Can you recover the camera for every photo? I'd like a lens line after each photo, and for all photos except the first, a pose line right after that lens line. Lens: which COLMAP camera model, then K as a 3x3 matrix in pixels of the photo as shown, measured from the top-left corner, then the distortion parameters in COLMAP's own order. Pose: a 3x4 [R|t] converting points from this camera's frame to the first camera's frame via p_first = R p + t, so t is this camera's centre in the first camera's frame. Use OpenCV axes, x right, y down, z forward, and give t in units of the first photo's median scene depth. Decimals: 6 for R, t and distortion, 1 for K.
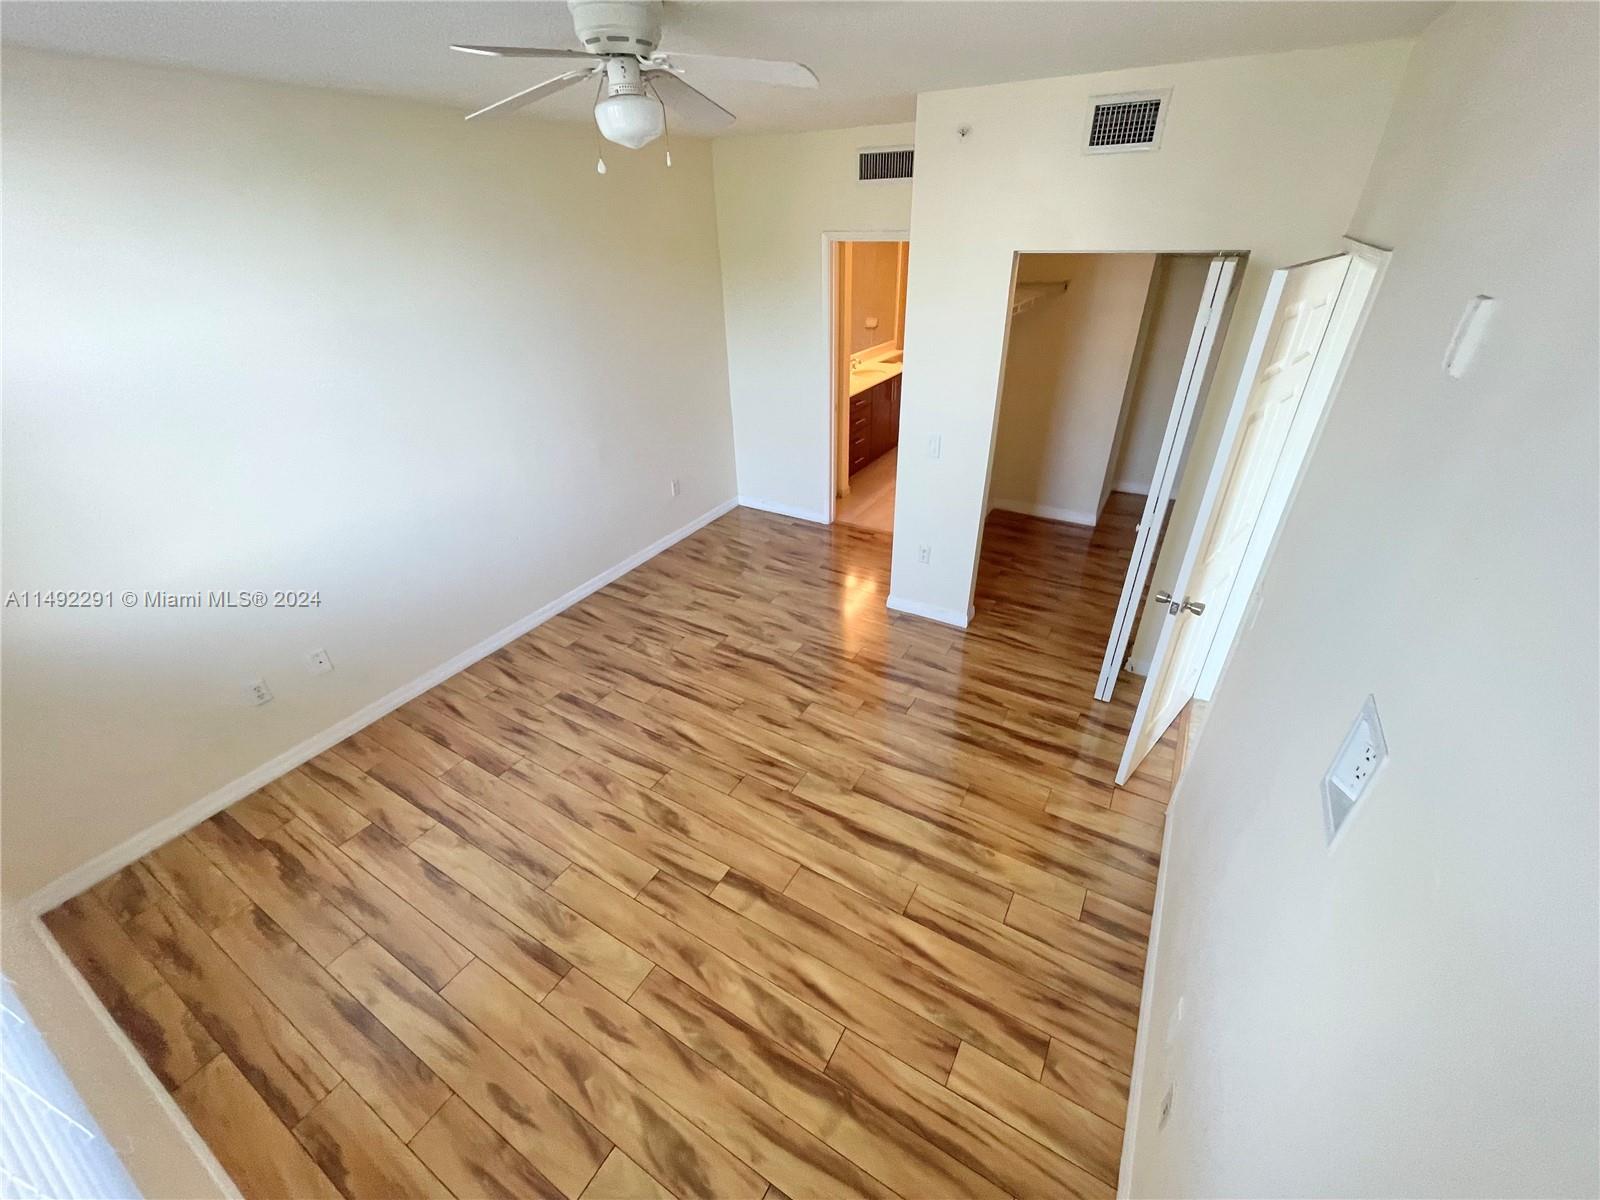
lens RADIAL K [[641.6, 0, 798.8], [0, 641.6, 598.4], [0, 0, 1]] dist [-0.008377, 0.002088]
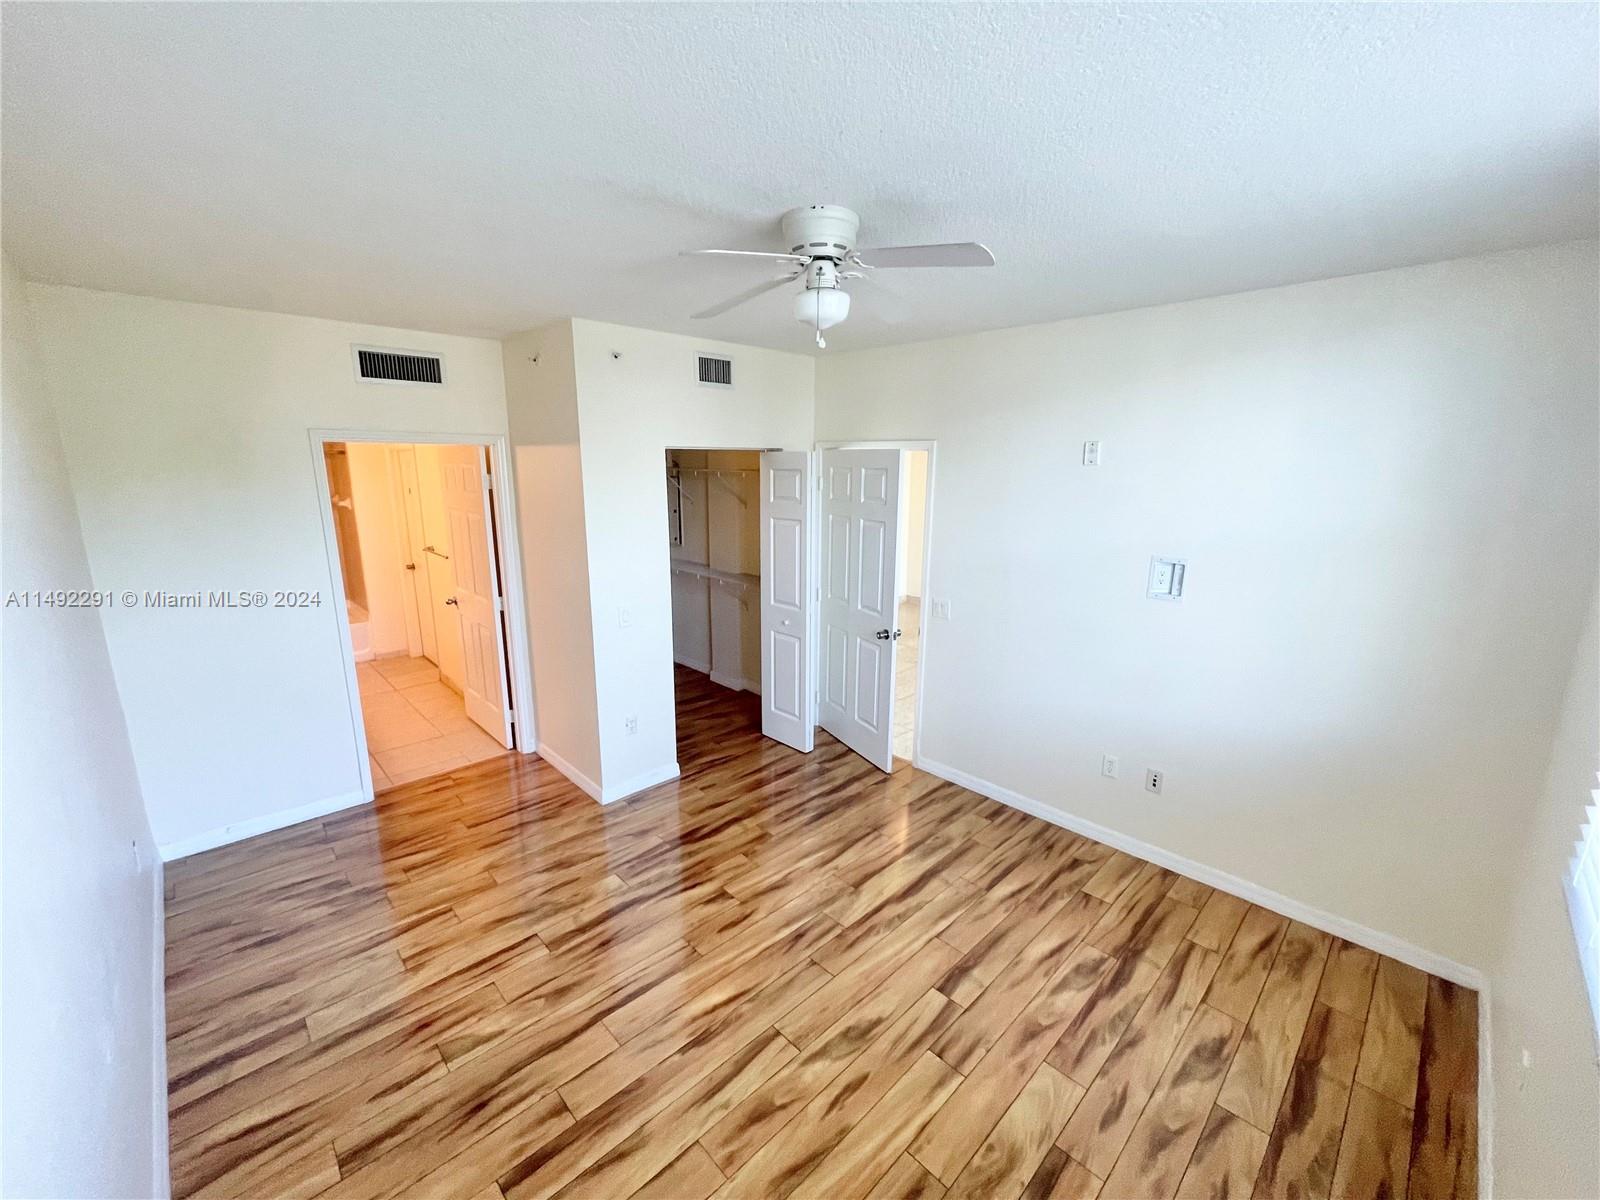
lens RADIAL K [[641.6, 0, 796.3], [0, 641.6, 601.9], [0, 0, 1]] dist [-0.008377, 0.002088]
pose [[0.272474, -0.186615, 0.943892, -0.862775], [0.479990, 0.876585, 0.034749, -0.203380], [-0.833887, 0.443591, 0.328420, 0.523629]]
